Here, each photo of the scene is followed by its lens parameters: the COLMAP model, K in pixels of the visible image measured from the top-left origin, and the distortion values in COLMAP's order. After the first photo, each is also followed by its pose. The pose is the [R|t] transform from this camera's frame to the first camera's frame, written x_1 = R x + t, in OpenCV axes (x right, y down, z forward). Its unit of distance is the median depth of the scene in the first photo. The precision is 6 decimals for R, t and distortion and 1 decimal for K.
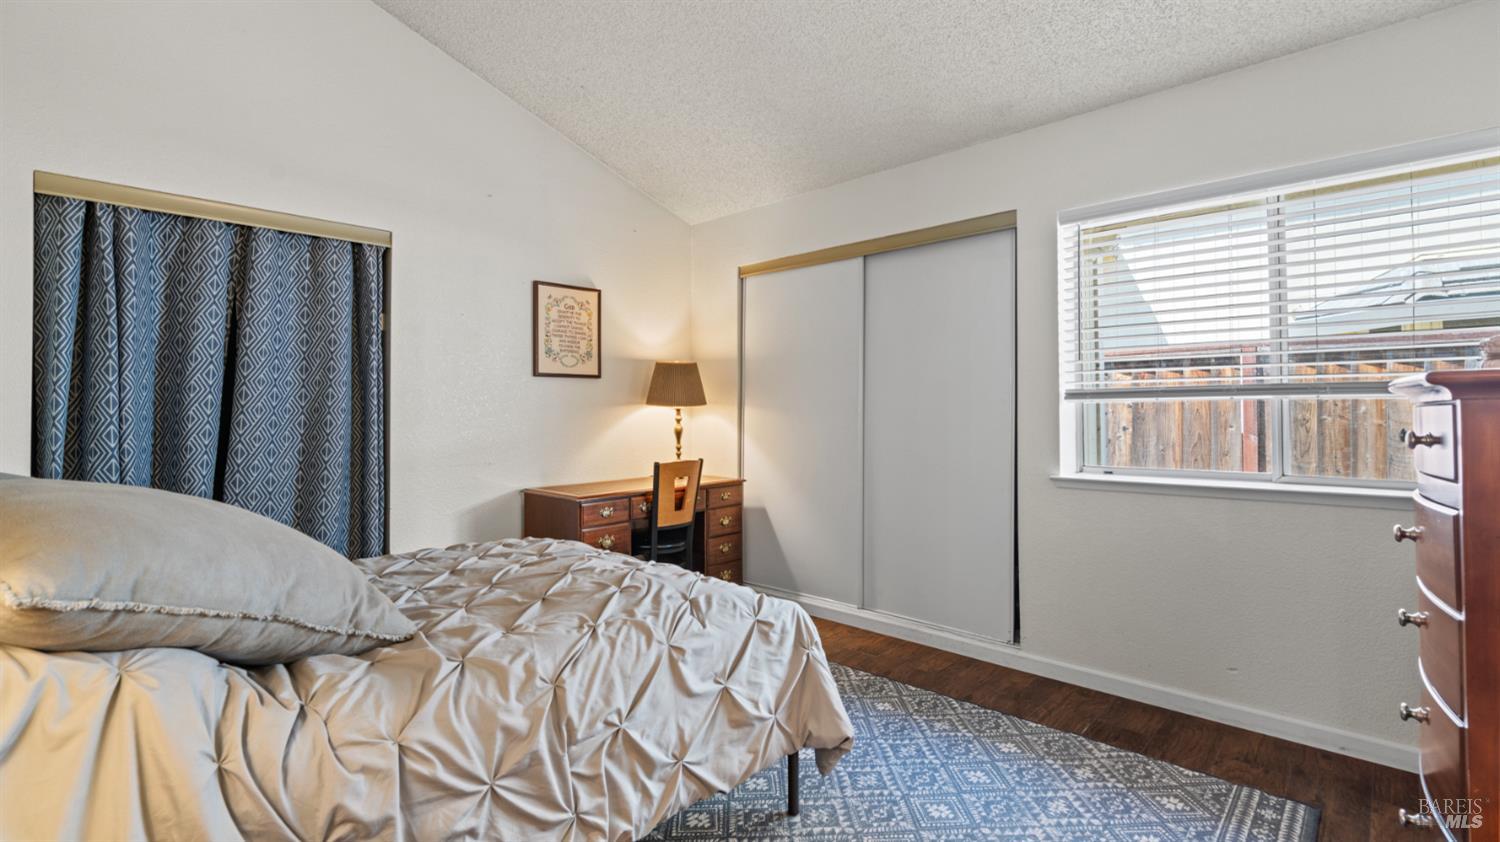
lens RADIAL K [[674.0, 0, 749.6], [0, 674.0, 402.1], [0, 0, 1]] dist [-0.012198, 0.006515]
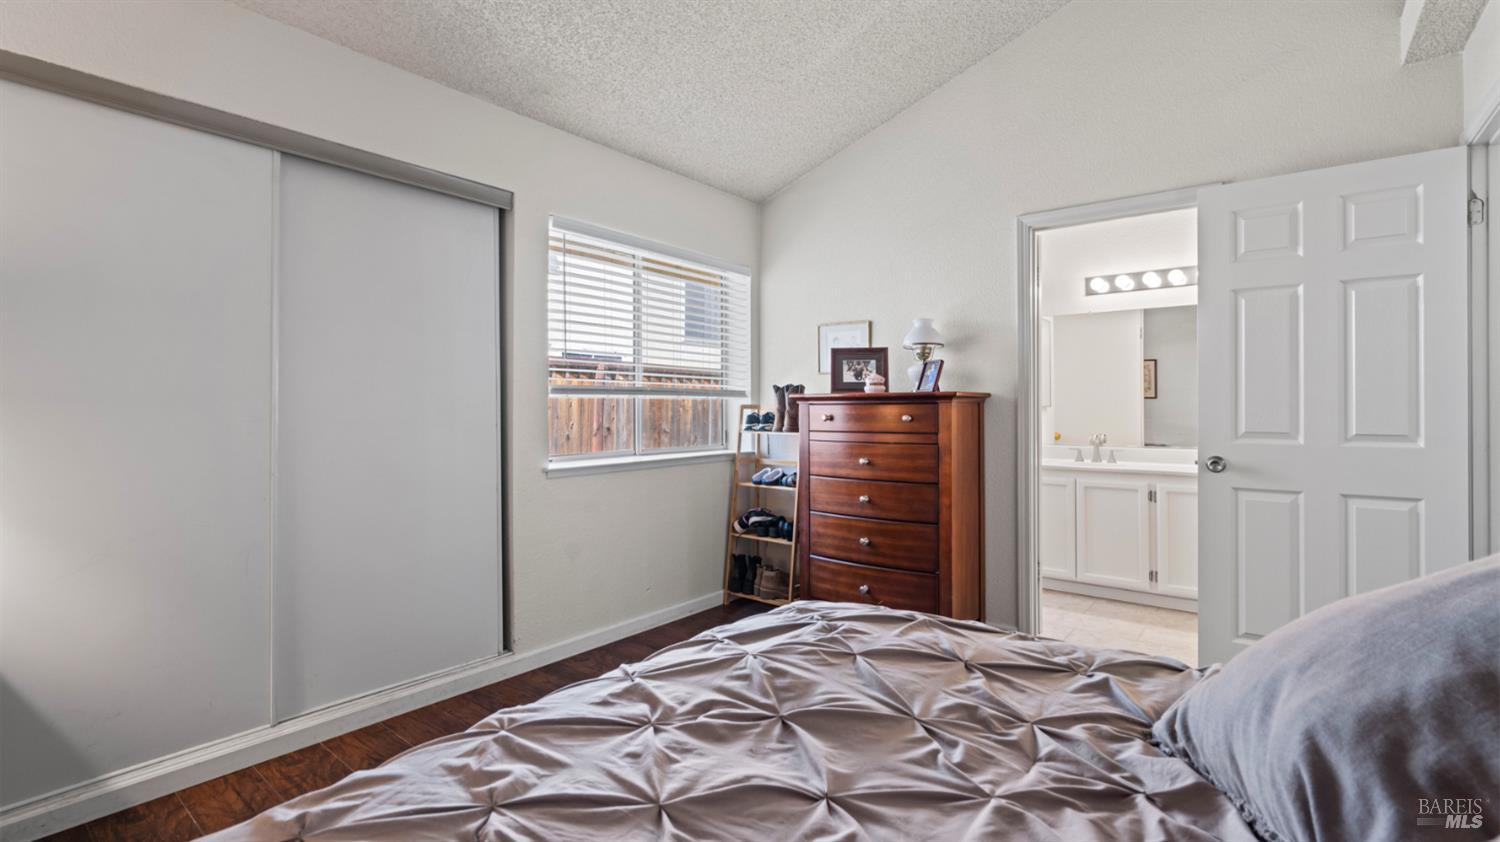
lens RADIAL K [[674.0, 0, 749.6], [0, 674.0, 402.1], [0, 0, 1]] dist [-0.012198, 0.006515]
pose [[-0.091755, 0.009850, 0.995733, -0.587315], [-0.016569, 0.999798, -0.011417, 0.015437], [-0.995644, -0.017546, -0.091573, 0.764052]]
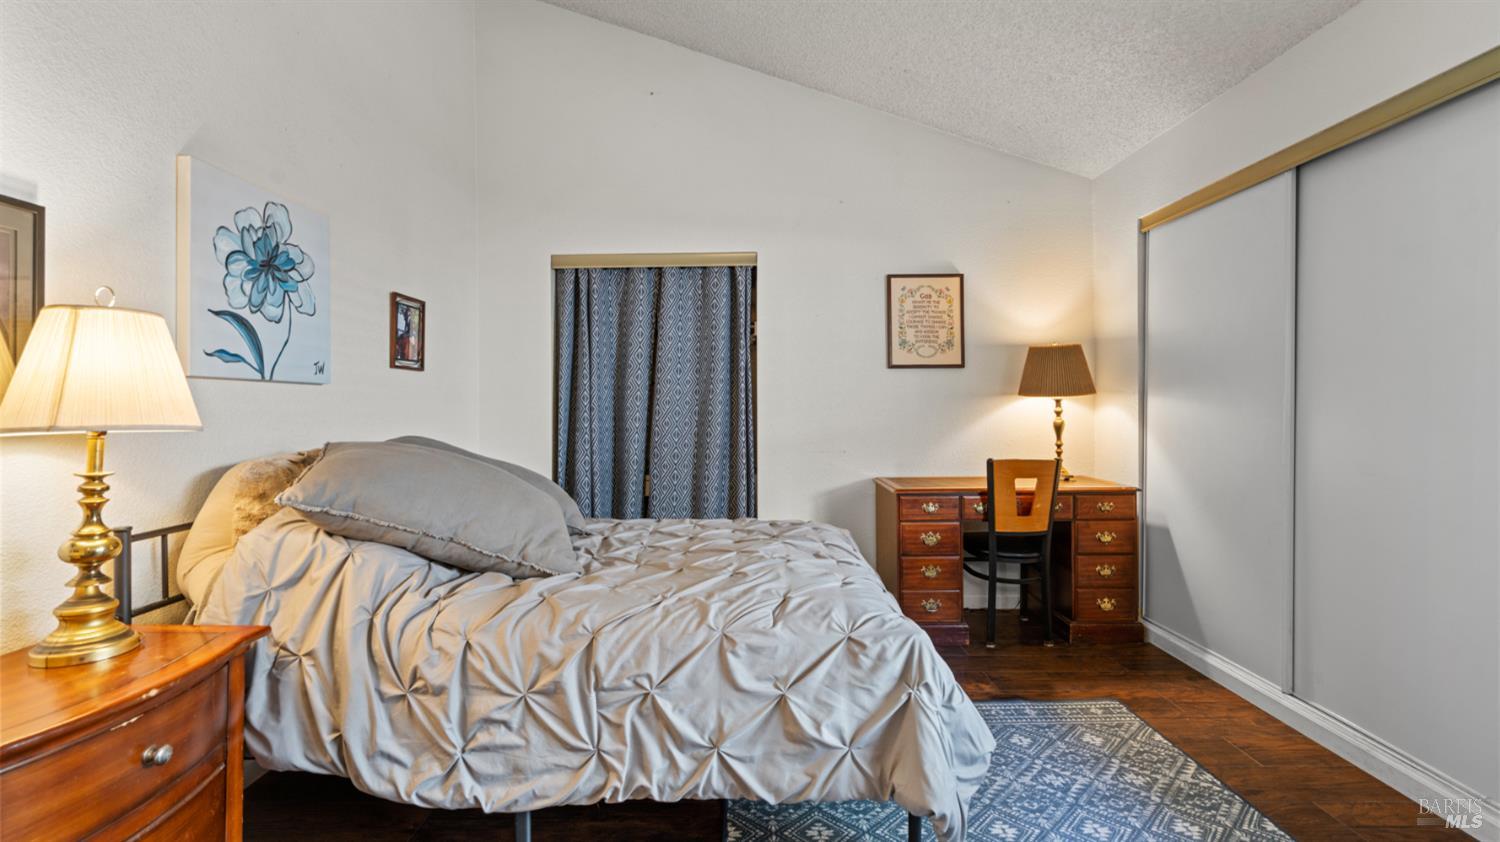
lens RADIAL K [[674.0, 0, 749.6], [0, 674.0, 402.1], [0, 0, 1]] dist [-0.012198, 0.006515]
pose [[0.684280, -0.002400, -0.729216, 0.347328], [0.012252, 0.999891, 0.008207, 0.002068], [0.729117, -0.014550, 0.684235, 0.180816]]
